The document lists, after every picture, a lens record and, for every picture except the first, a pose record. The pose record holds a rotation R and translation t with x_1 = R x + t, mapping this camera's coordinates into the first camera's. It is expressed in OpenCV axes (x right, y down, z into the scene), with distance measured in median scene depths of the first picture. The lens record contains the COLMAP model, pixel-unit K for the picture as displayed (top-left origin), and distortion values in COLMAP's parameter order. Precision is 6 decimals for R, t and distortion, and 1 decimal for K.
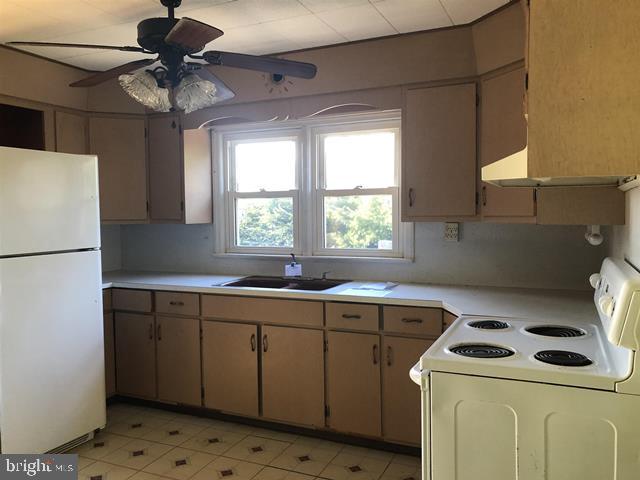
lens RADIAL K [[521.0, 0, 317.8], [0, 521.0, 237.2], [0, 0, 1]] dist [0.005436, 0.004556]
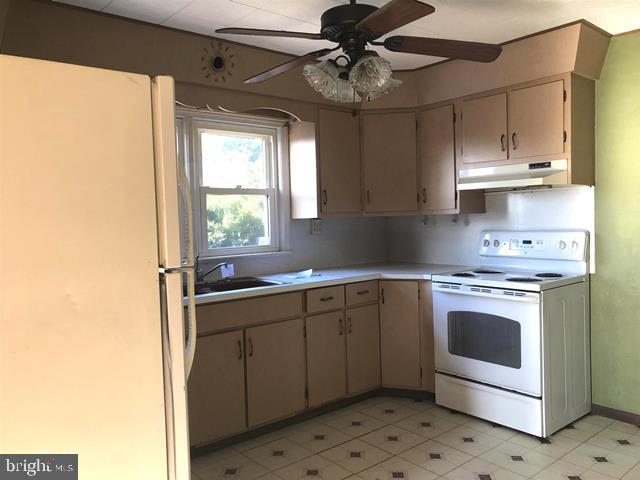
lens RADIAL K [[546.9, 0, 319.9], [0, 546.9, 241.4], [0, 0, 1]] dist [0.151228, -0.000221]
pose [[0.441492, -0.050426, 0.895847, -0.941720], [0.062847, 0.997705, 0.025187, -0.005977], [-0.895062, 0.045181, 0.443648, 0.430890]]
